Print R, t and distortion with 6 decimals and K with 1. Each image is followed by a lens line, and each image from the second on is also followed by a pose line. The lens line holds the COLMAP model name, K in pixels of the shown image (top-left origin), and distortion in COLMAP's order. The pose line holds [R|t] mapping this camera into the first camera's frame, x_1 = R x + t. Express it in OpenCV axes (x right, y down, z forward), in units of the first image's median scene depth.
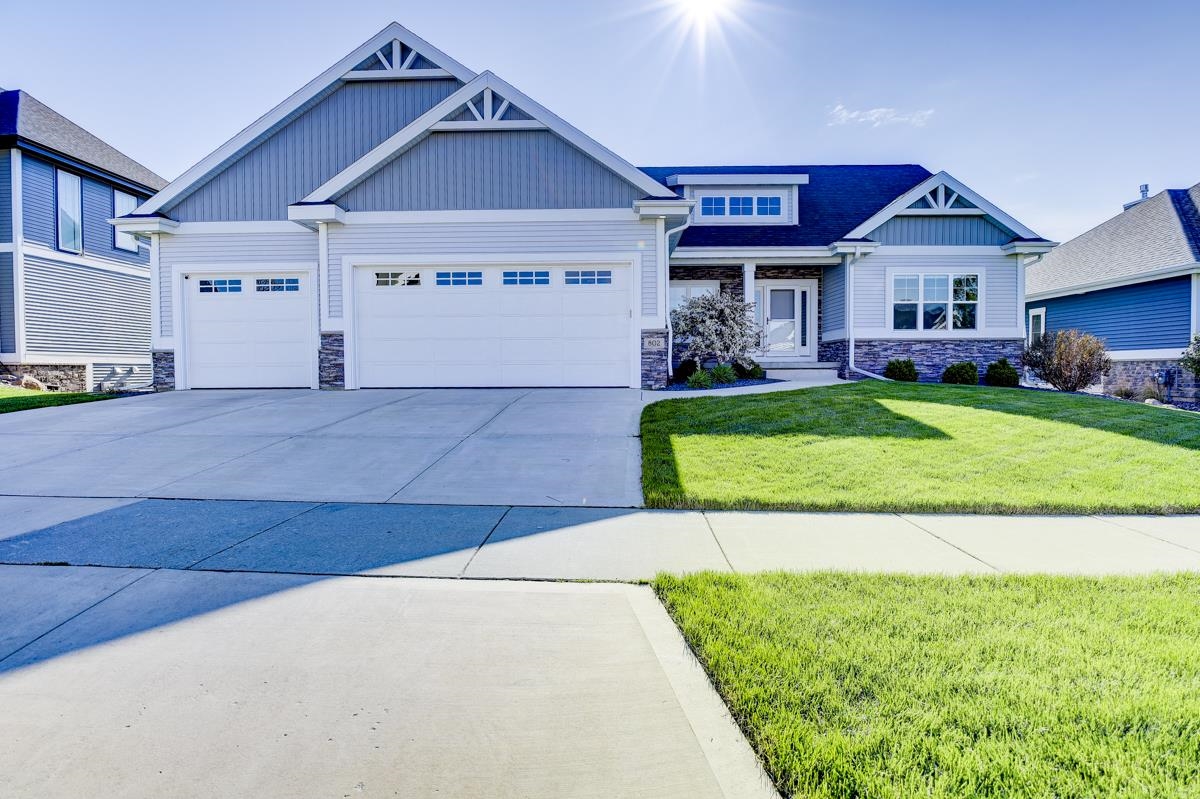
lens RADIAL K [[611.5, 0, 600.0], [0, 611.5, 399.5], [0, 0, 1]] dist [-0.024702, 0.000772]
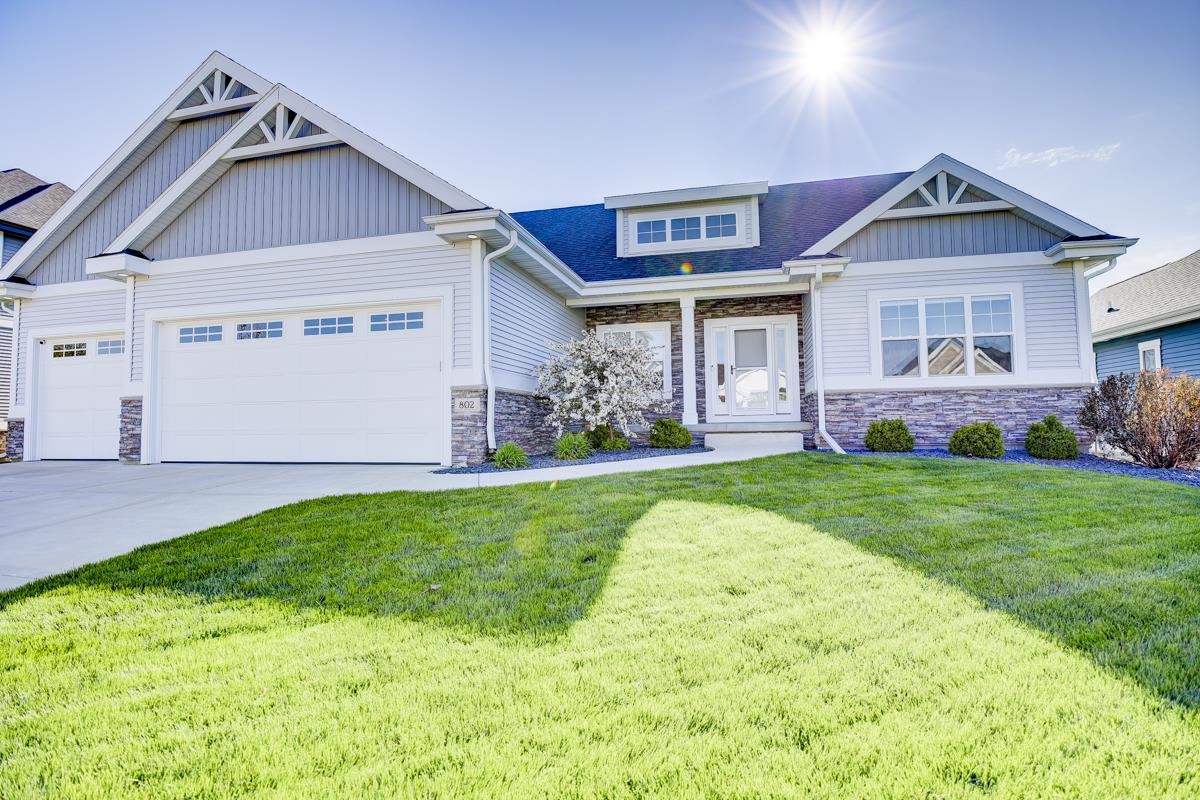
lens RADIAL K [[587.7, 0, 600.0], [0, 587.7, 400.0], [0, 0, 1]] dist [-0.025970, -0.001388]
pose [[0.976228, -0.018108, -0.215986, 0.320801], [-0.000849, 0.996177, -0.087355, -0.029071], [0.216742, 0.085461, 0.972481, 0.277749]]
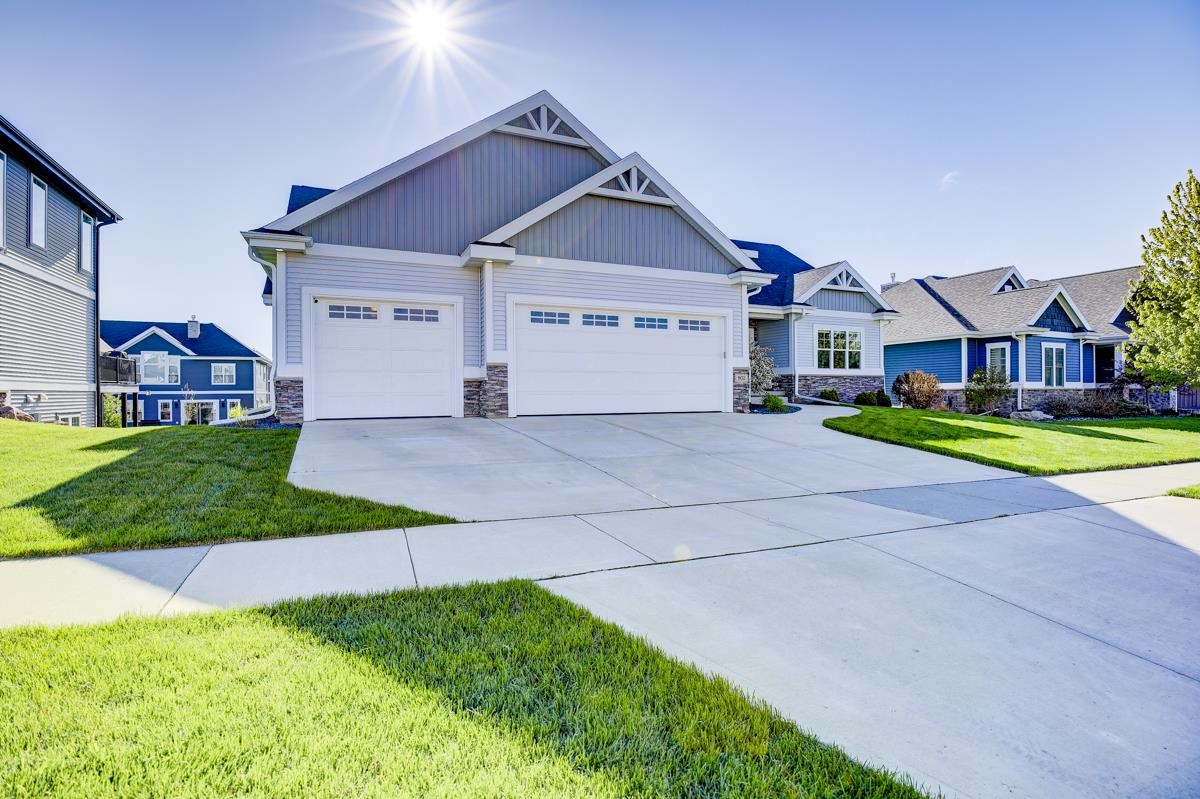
lens RADIAL K [[587.7, 0, 600.0], [0, 587.7, 399.5], [0, 0, 1]] dist [-0.025970, -0.001388]
pose [[0.901130, -0.004260, 0.433529, -0.590581], [0.020309, 0.999269, -0.032393, -0.009093], [-0.433074, 0.037995, 0.900557, -0.003181]]
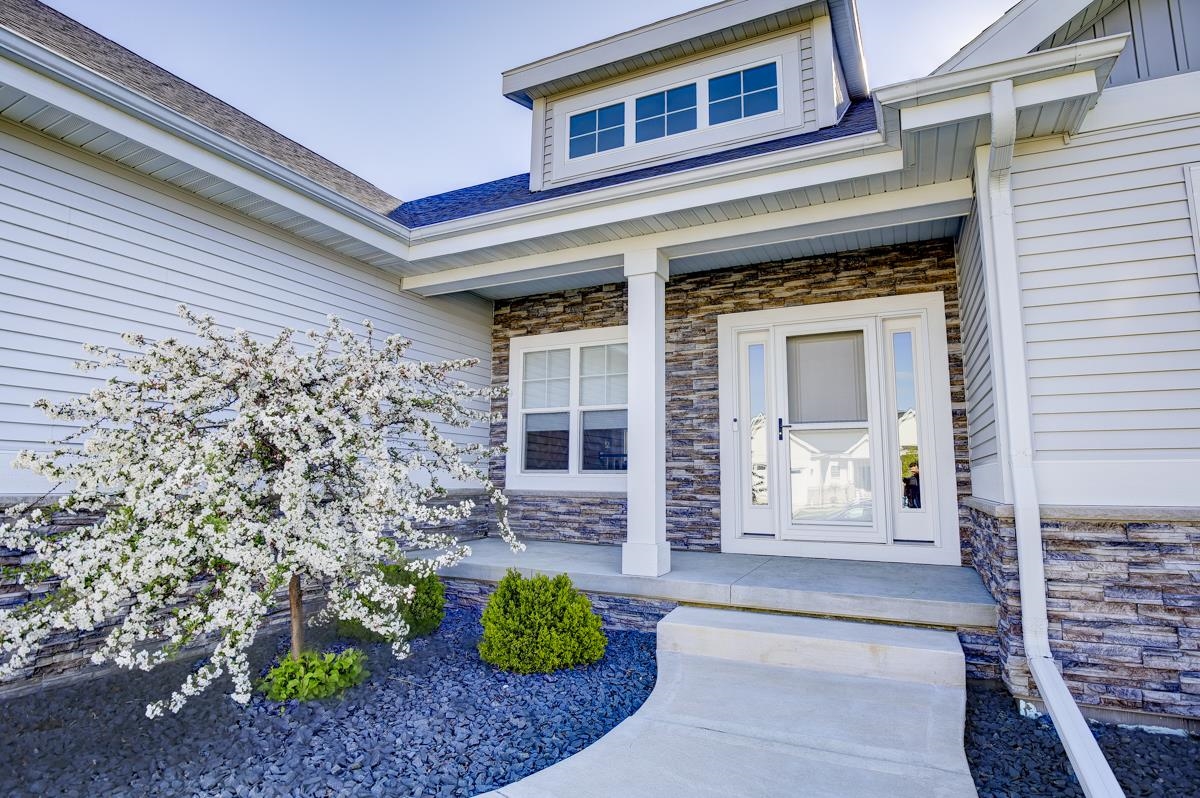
lens RADIAL K [[624.6, 0, 600.0], [0, 624.6, 399.0], [0, 0, 1]] dist [-0.030976, -0.000720]
pose [[0.909921, -0.039885, -0.412860, 0.384540], [-0.031906, 0.985686, -0.165544, -0.101926], [0.413553, 0.163804, 0.895624, 0.774220]]
